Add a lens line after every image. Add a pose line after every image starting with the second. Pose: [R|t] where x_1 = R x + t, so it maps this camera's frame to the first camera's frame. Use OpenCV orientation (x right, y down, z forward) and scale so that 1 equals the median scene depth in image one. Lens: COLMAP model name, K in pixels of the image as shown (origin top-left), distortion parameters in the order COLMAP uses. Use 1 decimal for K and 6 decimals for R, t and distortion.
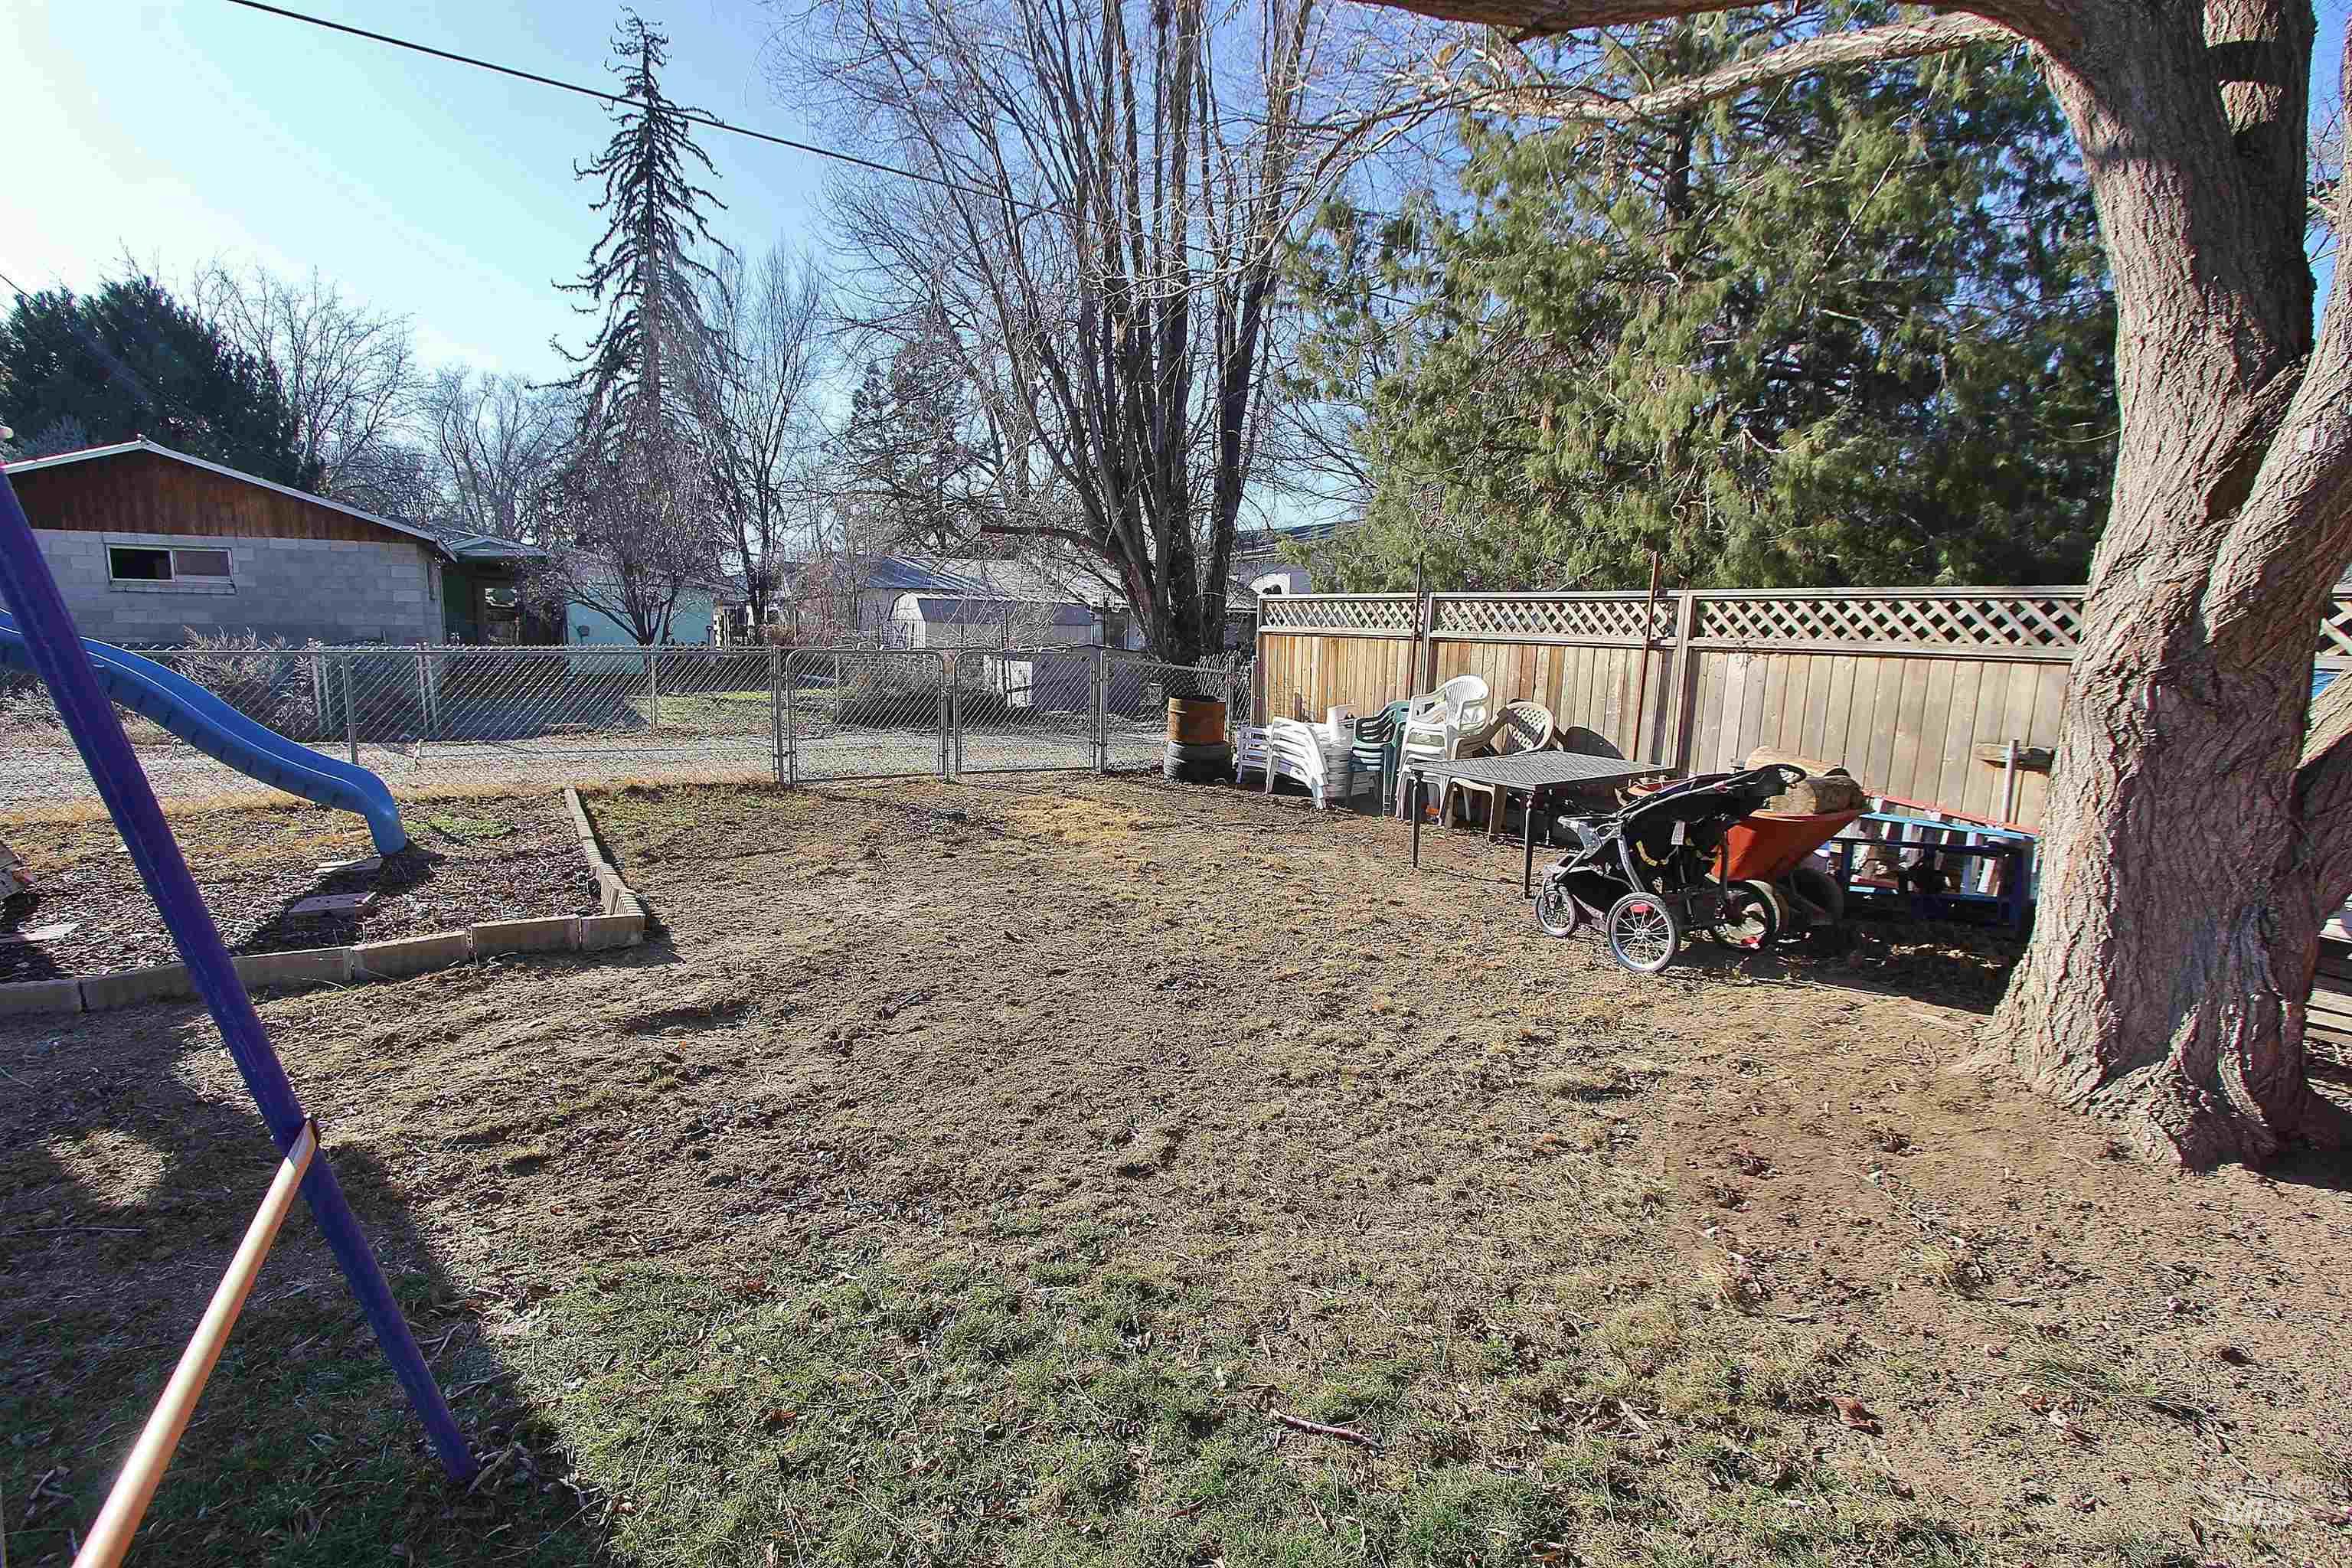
lens RADIAL K [[1080.1, 0, 1173.7], [0, 1080.1, 785.3], [0, 0, 1]] dist [-0.015846, 0.001674]
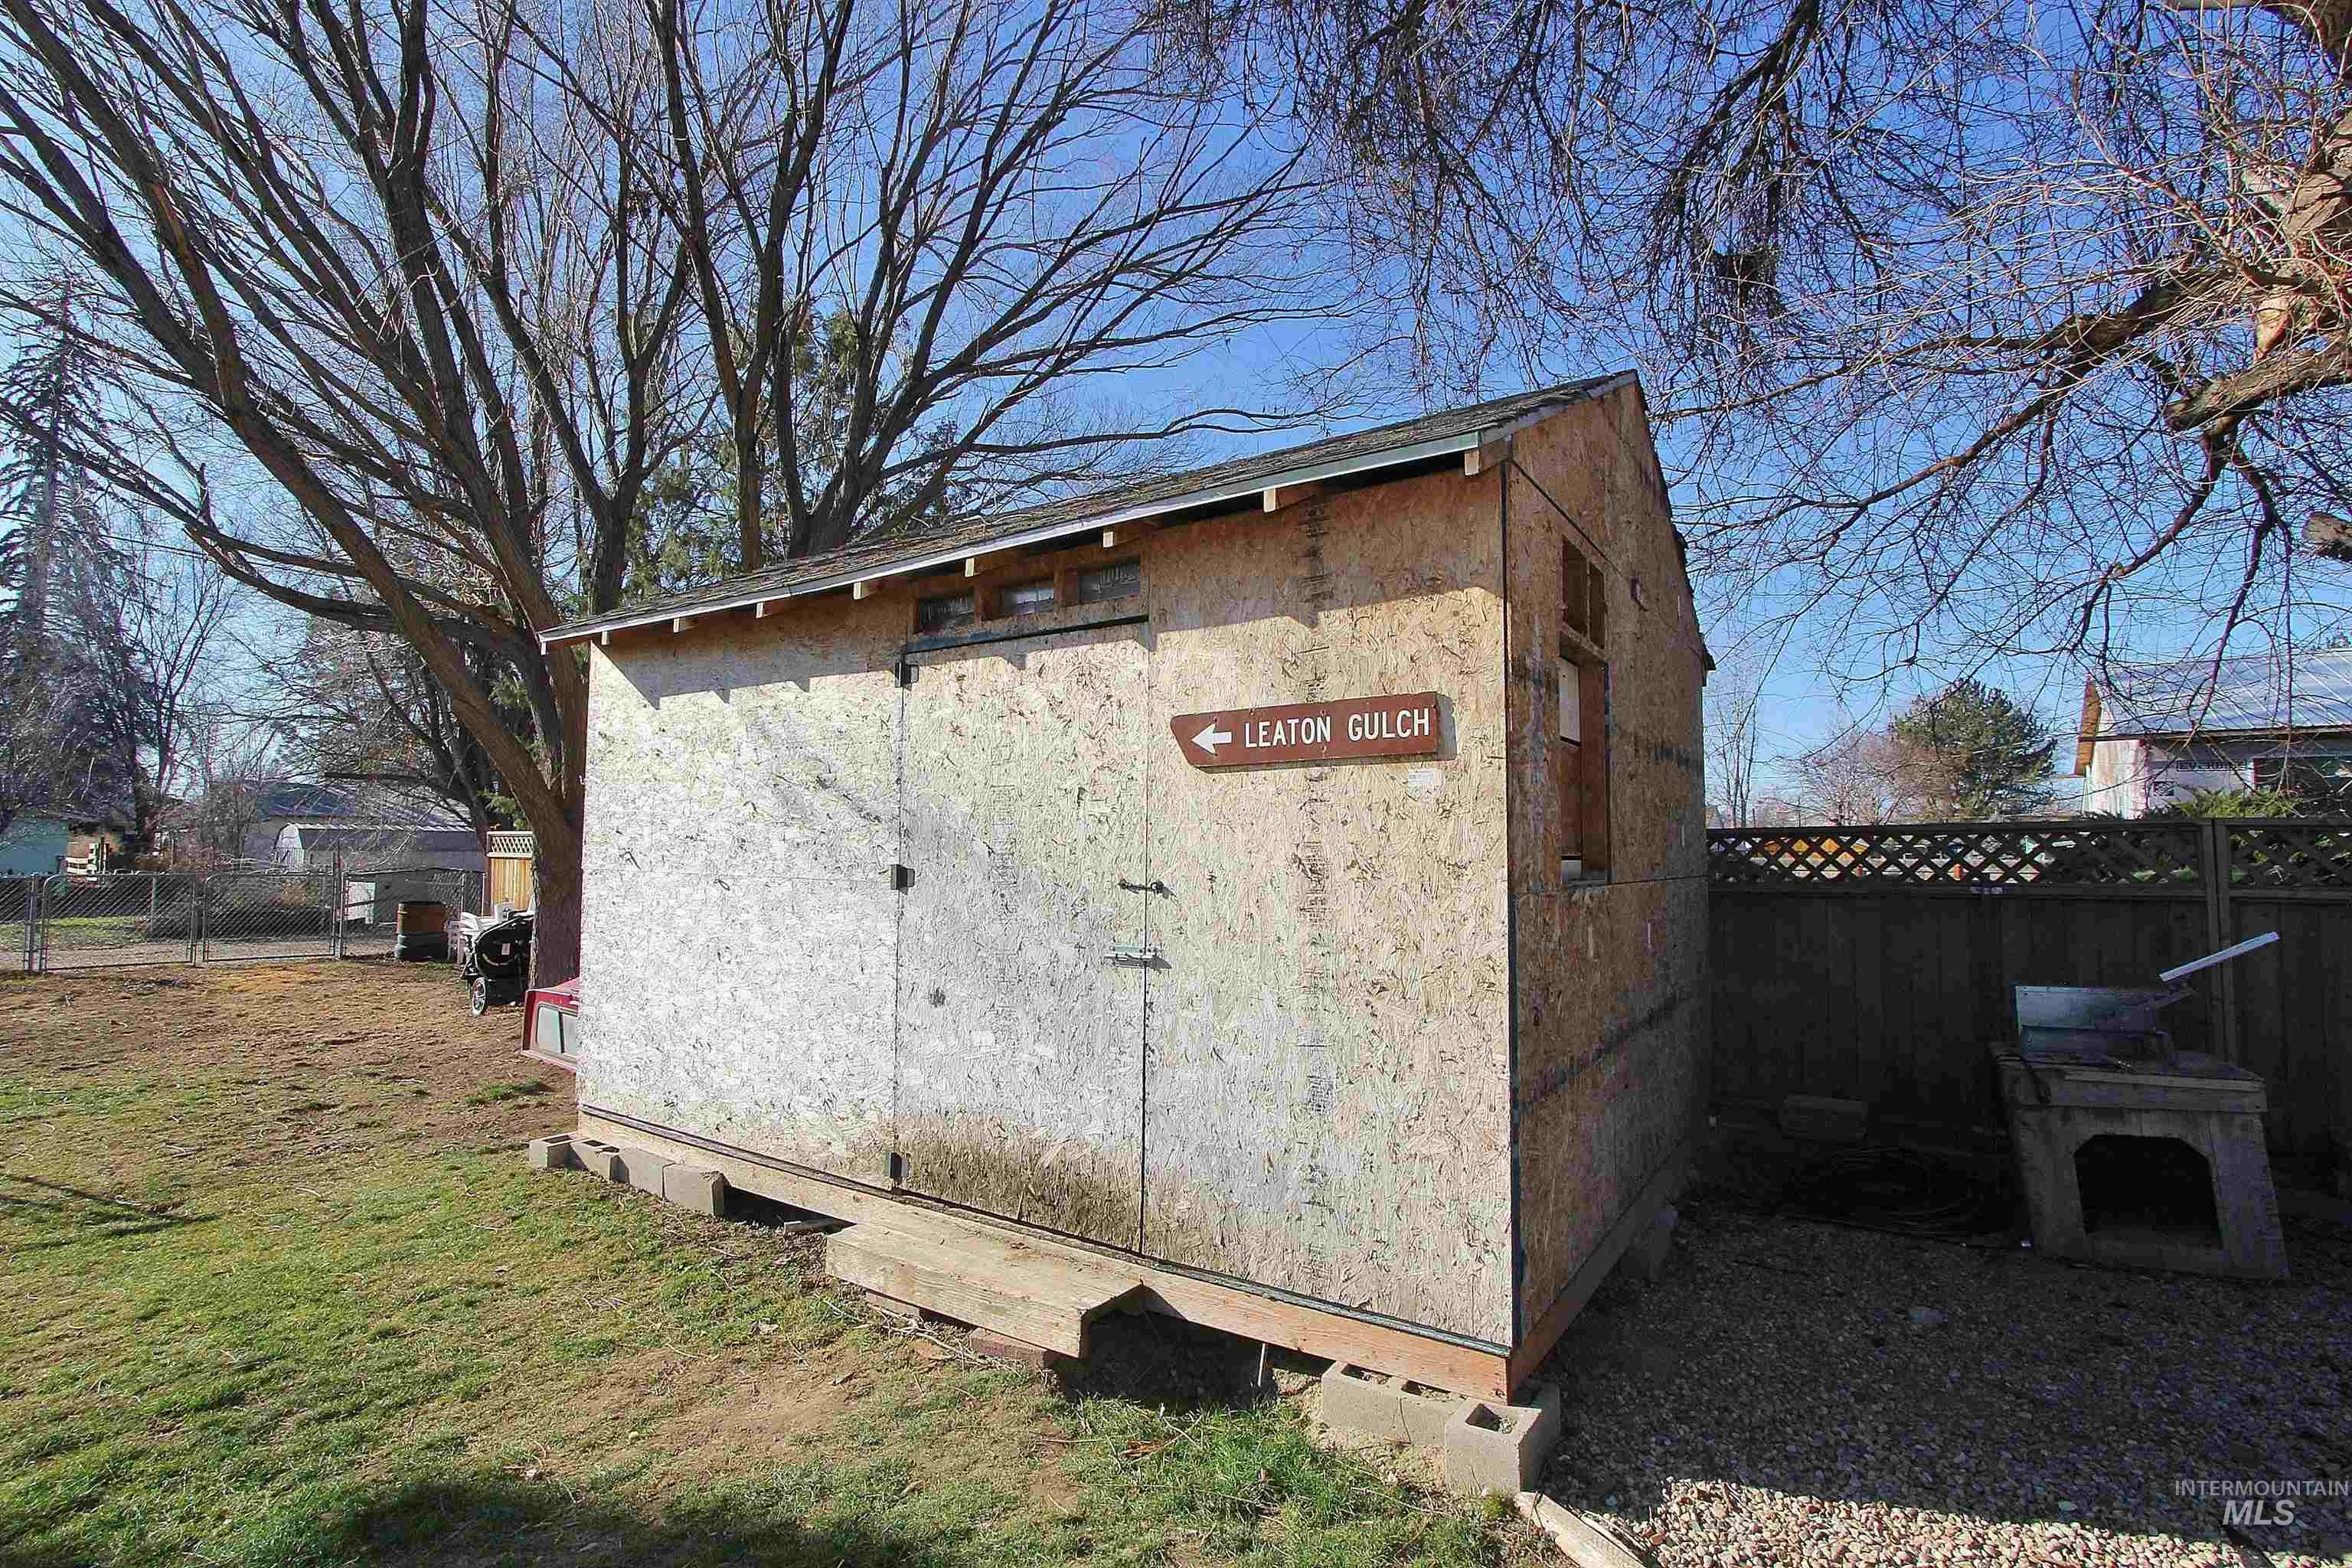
lens RADIAL K [[1080.1, 0, 1159.1], [0, 1080.1, 793.2], [0, 0, 1]] dist [-0.015846, 0.001674]
pose [[0.935101, 0.008230, 0.354287, 0.118625], [0.060884, 0.981134, -0.183489, 0.026893], [-0.349113, 0.193151, 0.916958, -0.186041]]
